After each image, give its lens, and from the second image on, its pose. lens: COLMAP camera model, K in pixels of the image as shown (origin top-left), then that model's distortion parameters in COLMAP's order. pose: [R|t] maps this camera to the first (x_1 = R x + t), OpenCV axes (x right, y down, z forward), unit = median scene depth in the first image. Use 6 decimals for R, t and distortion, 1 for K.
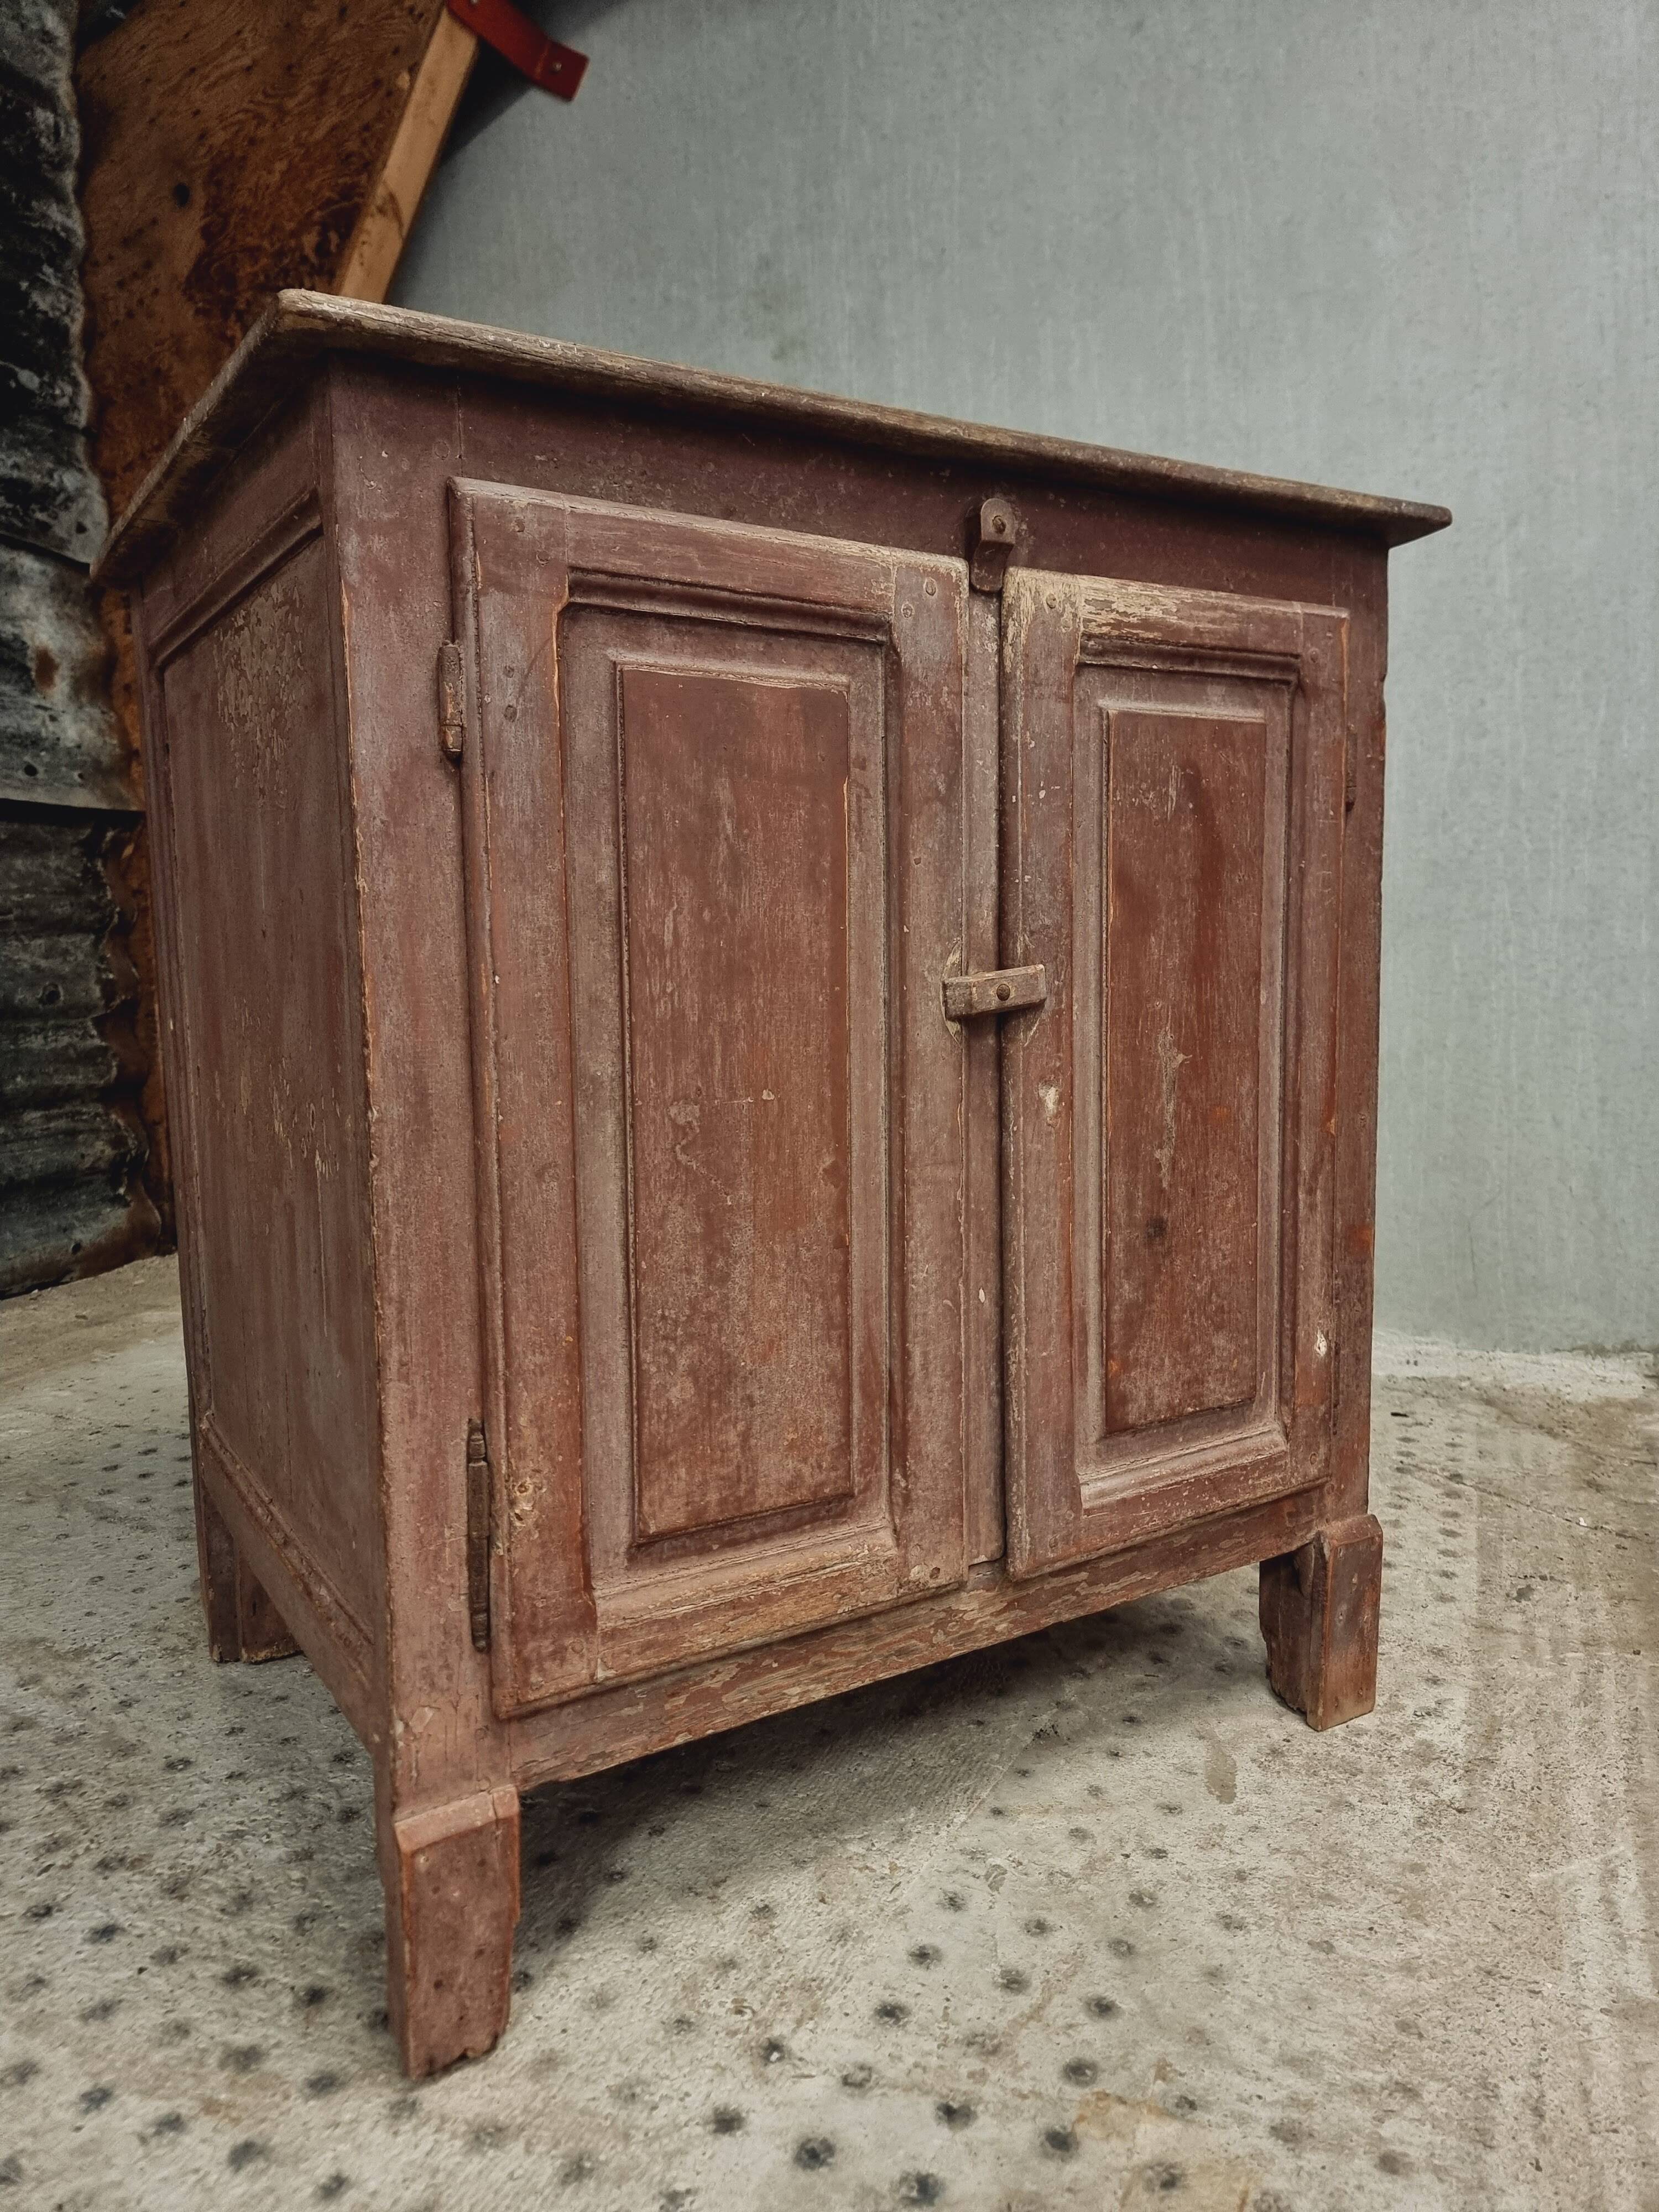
lens RADIAL K [[1534.3, 0, 828.7], [0, 1534.3, 1098.4], [0, 0, 1]] dist [0.070305, -0.068749]
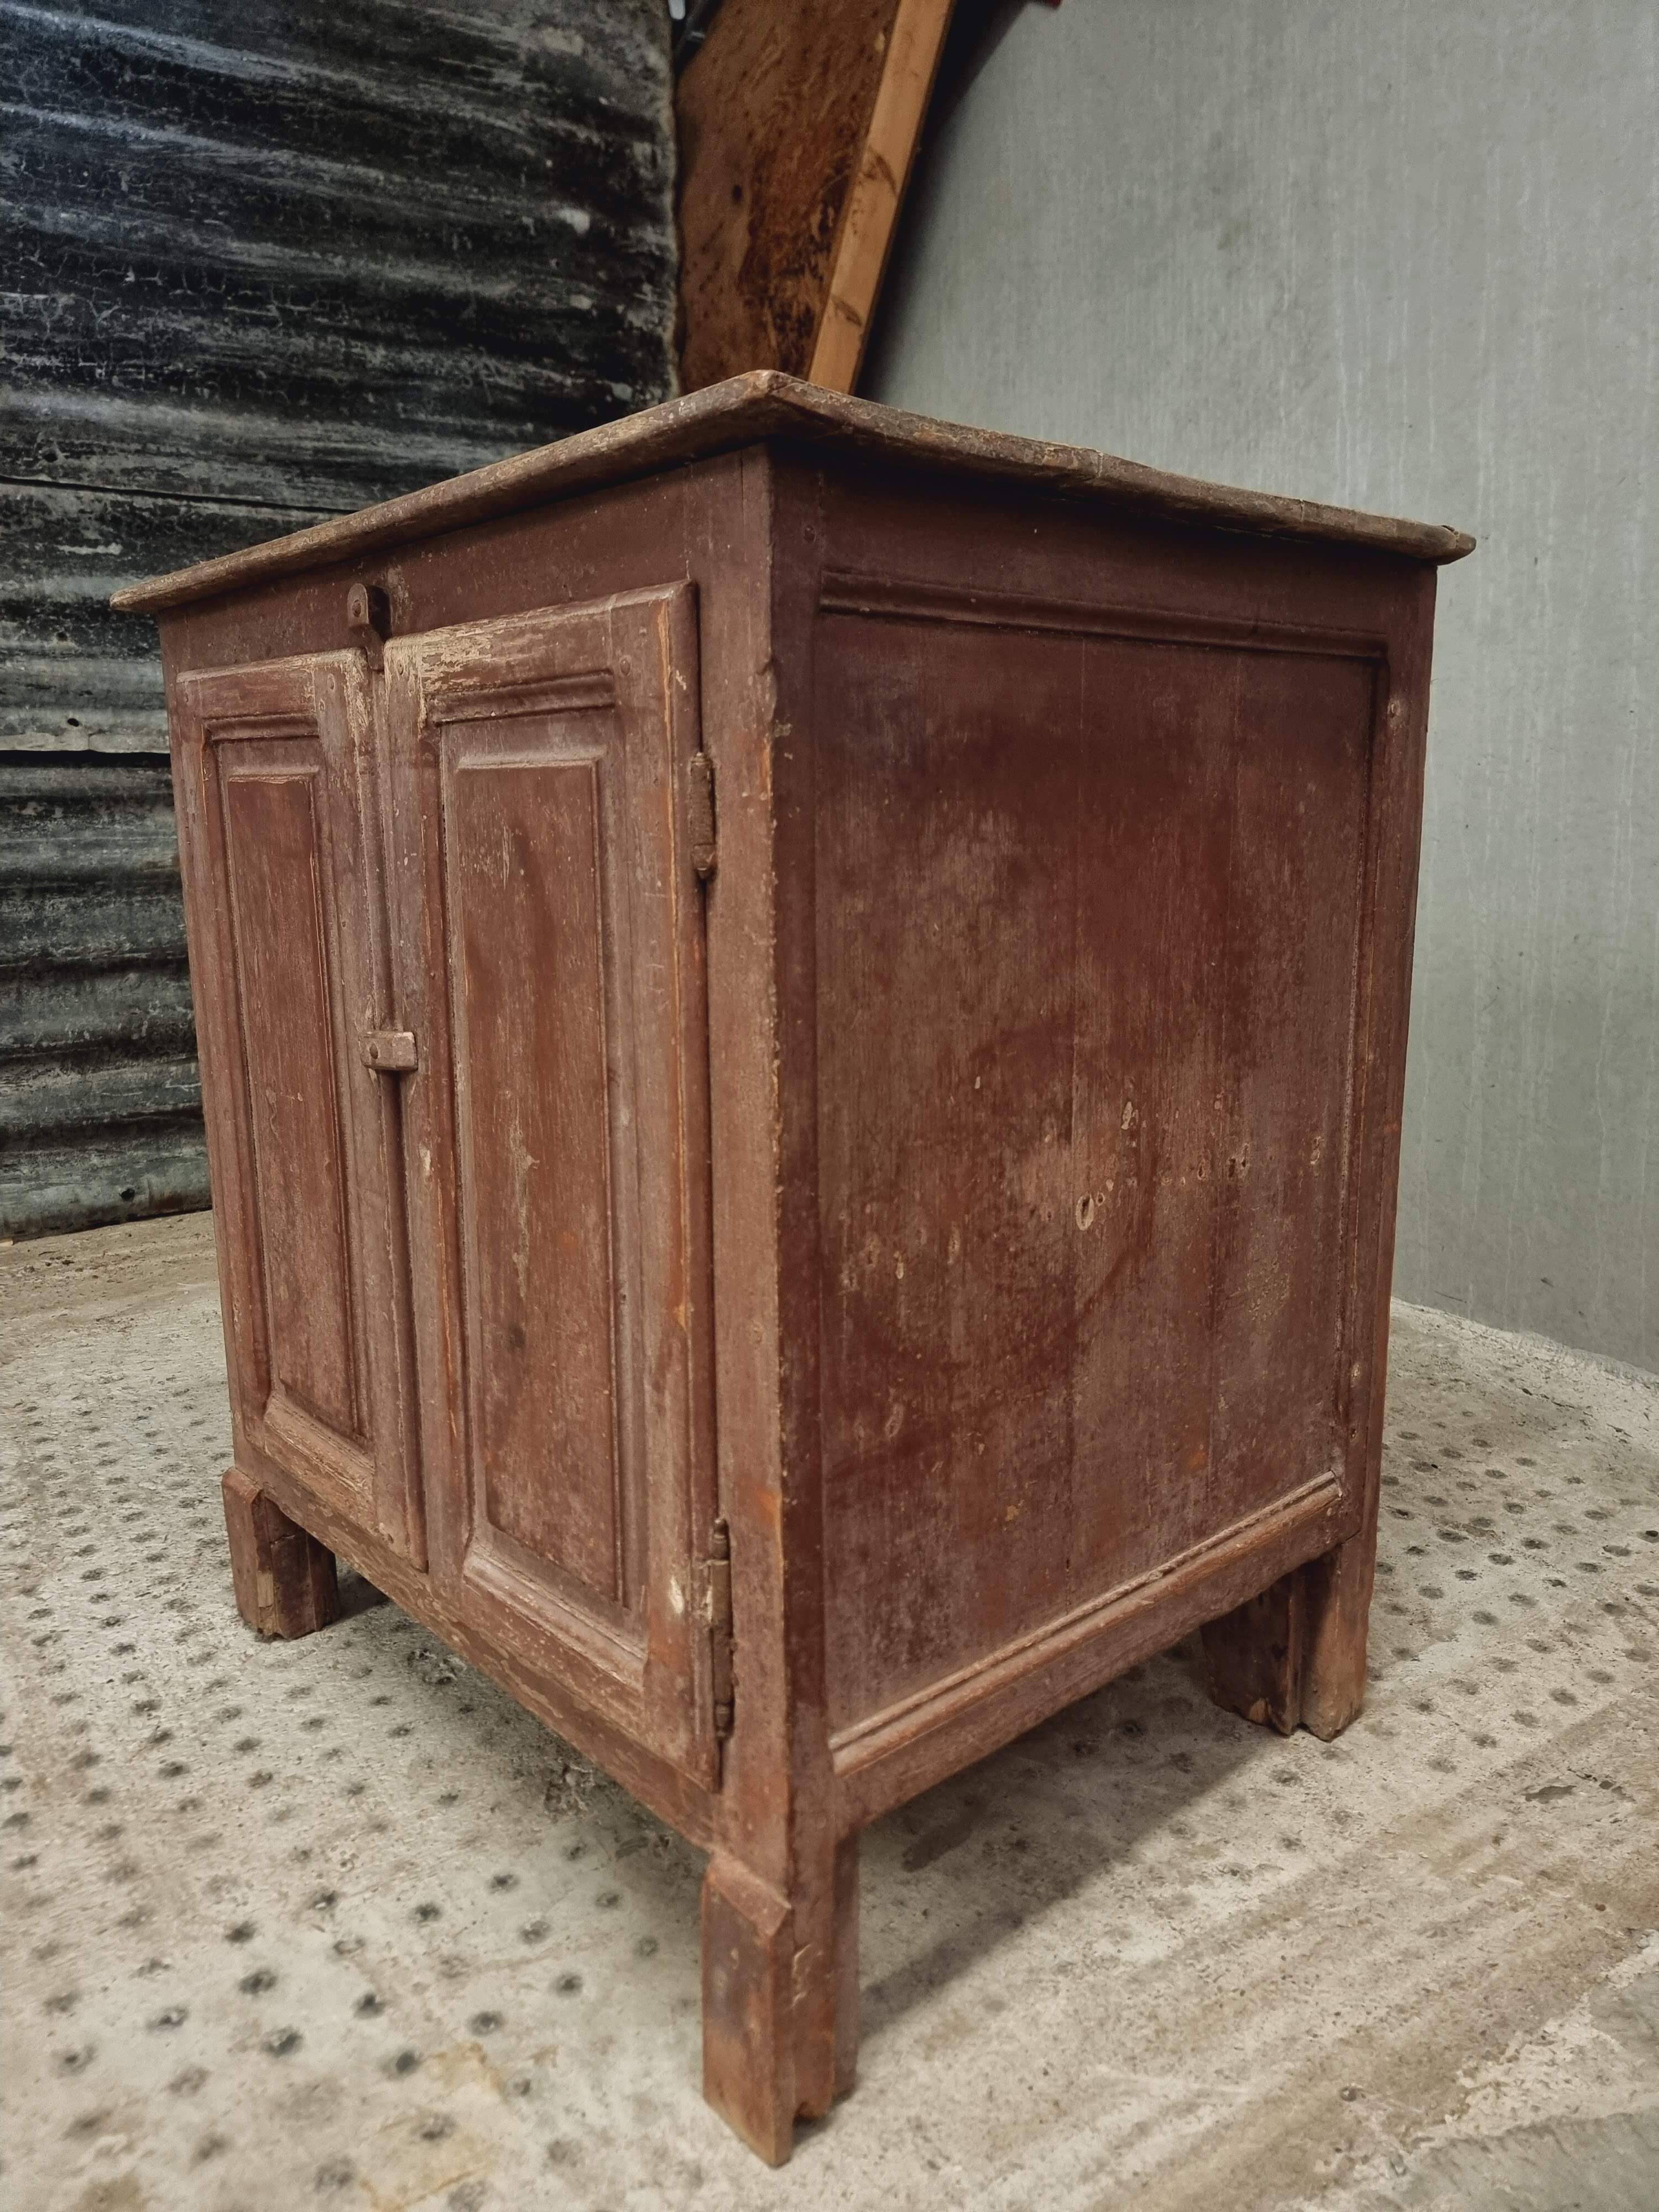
lens RADIAL K [[1528.8, 0, 809.3], [0, 1528.8, 1091.5], [0, 0, 1]] dist [0.069034, -0.060999]
pose [[0.828494, 0.102665, -0.550507, 0.790362], [-0.056591, 0.993368, 0.100087, -0.150549], [0.557132, -0.051768, 0.828809, 0.201120]]
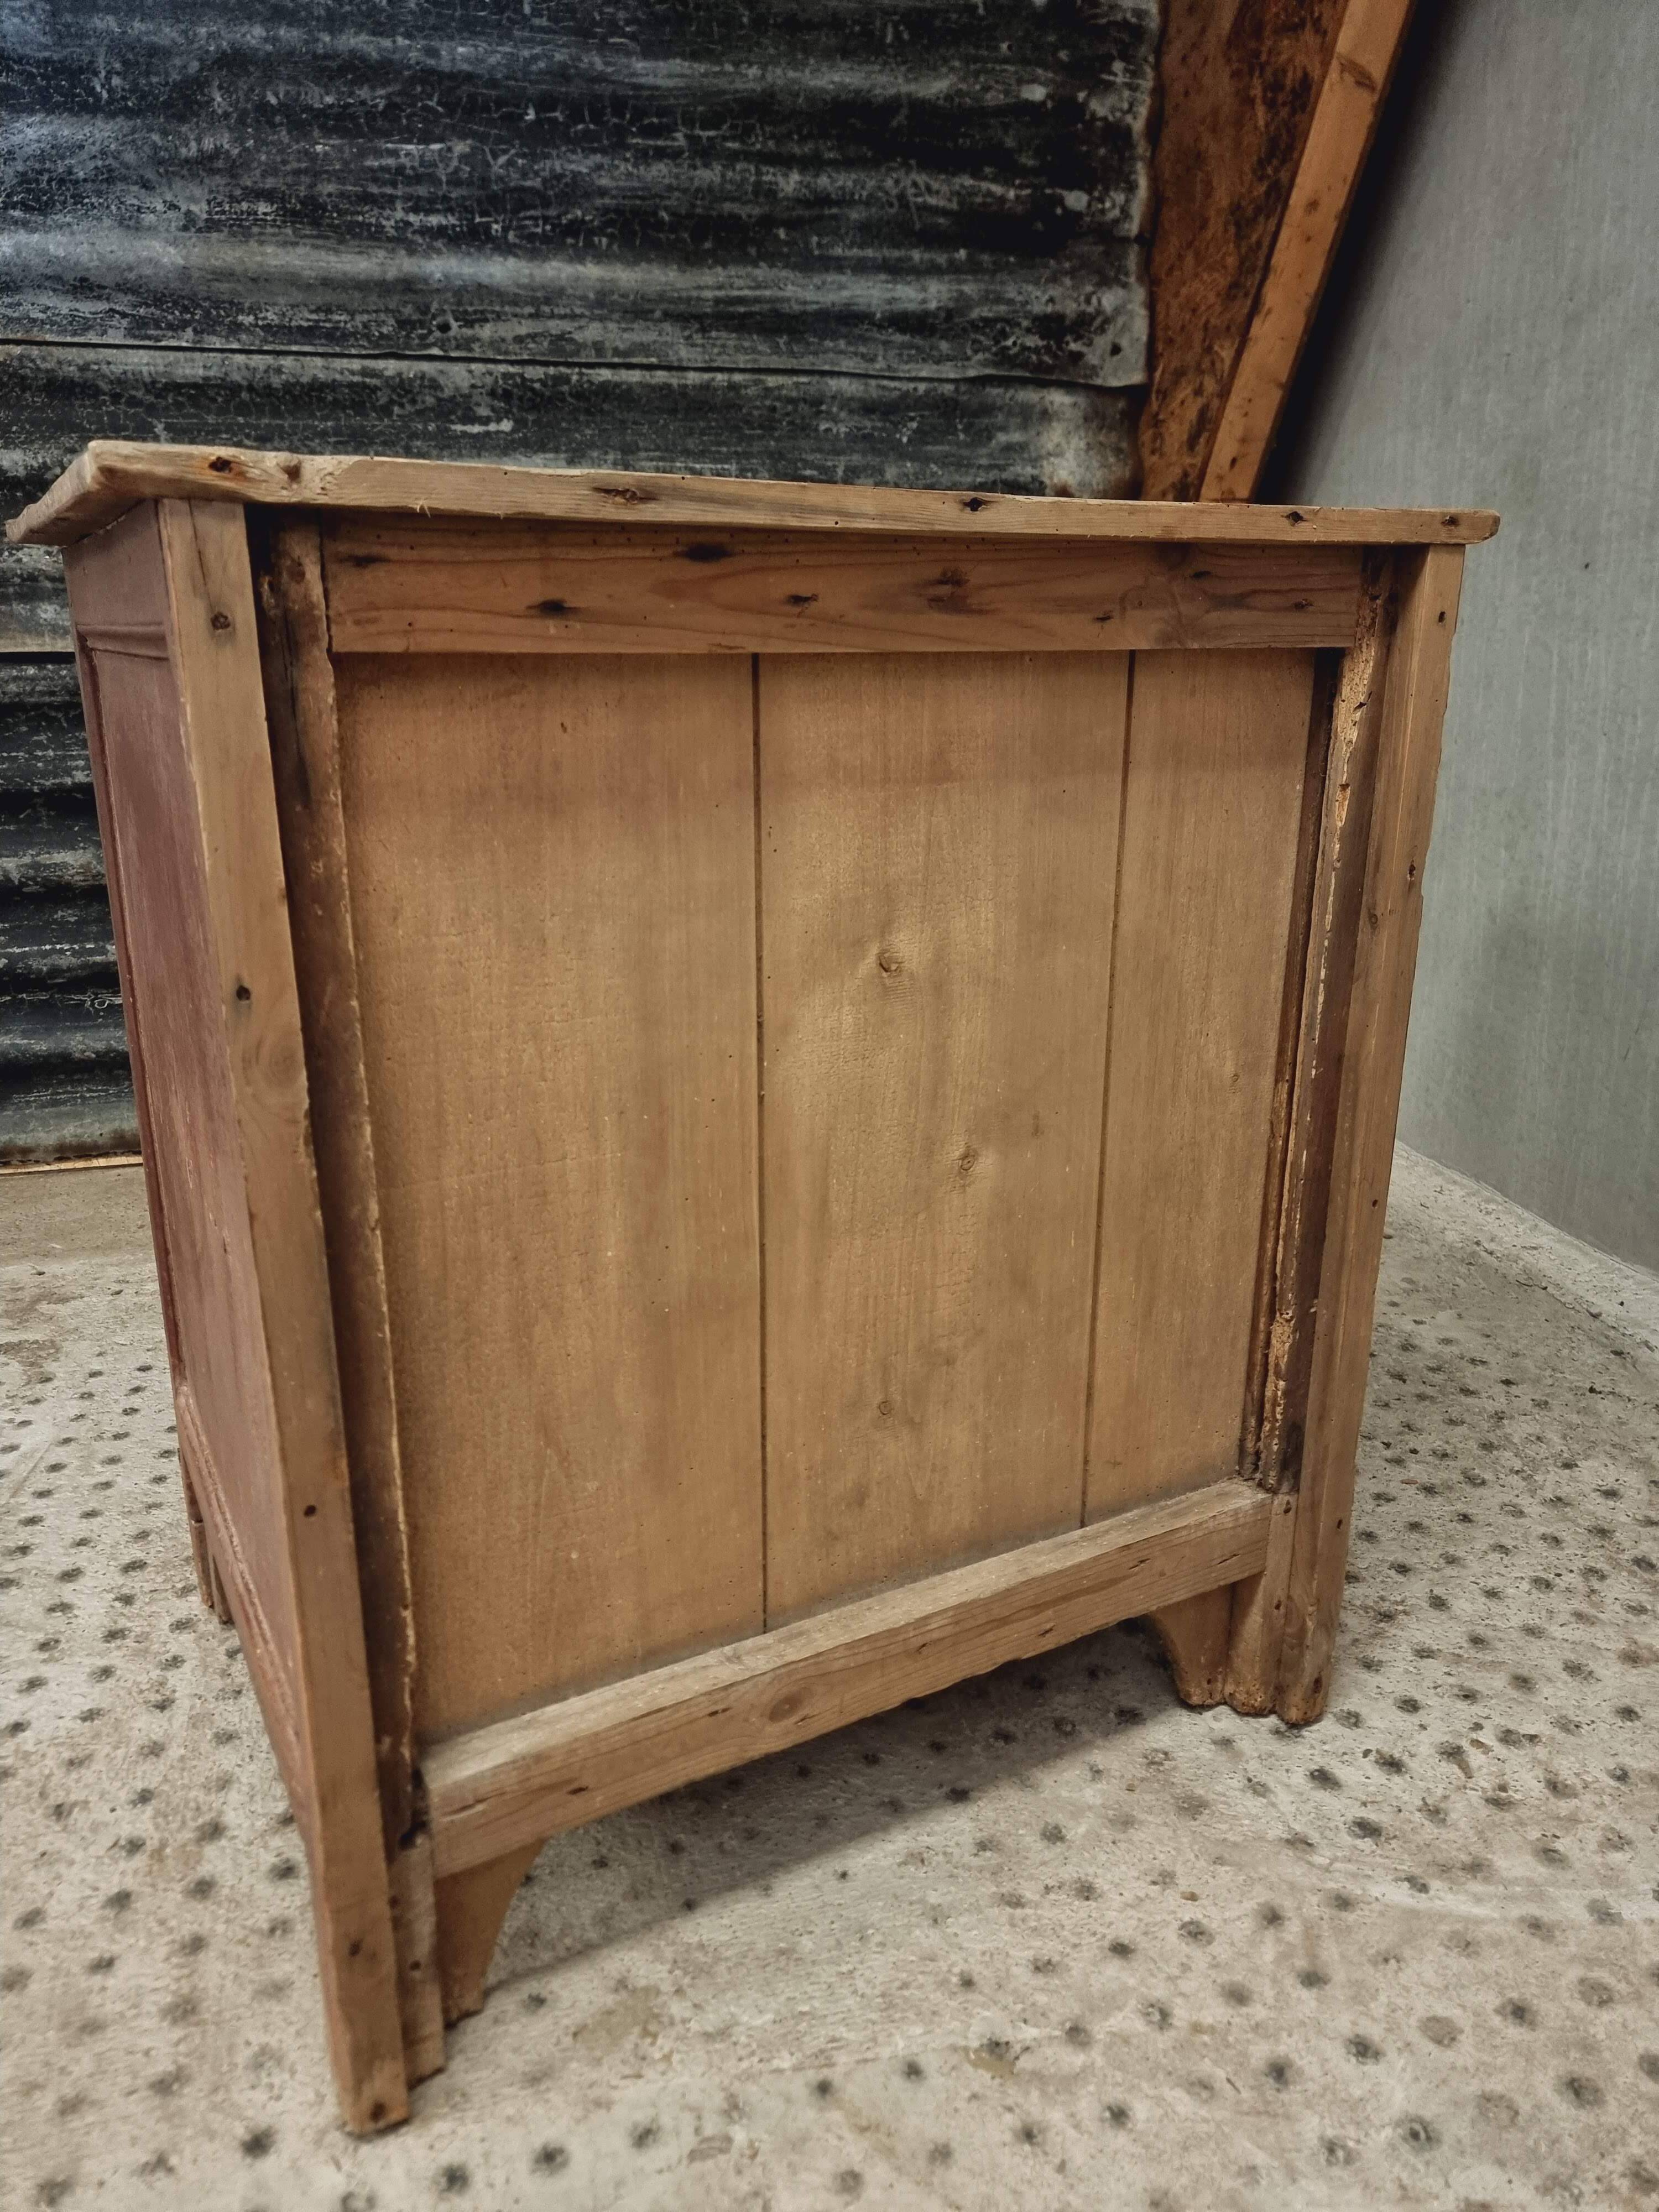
lens RADIAL K [[1536.4, 0, 822.8], [0, 1536.4, 1101.7], [0, 0, 1]] dist [0.053795, -0.043096]
pose [[0.611660, 0.231788, -0.756404, 0.705981], [-0.088785, 0.970188, 0.225504, -0.289960], [0.786123, -0.070775, 0.614005, 0.573032]]
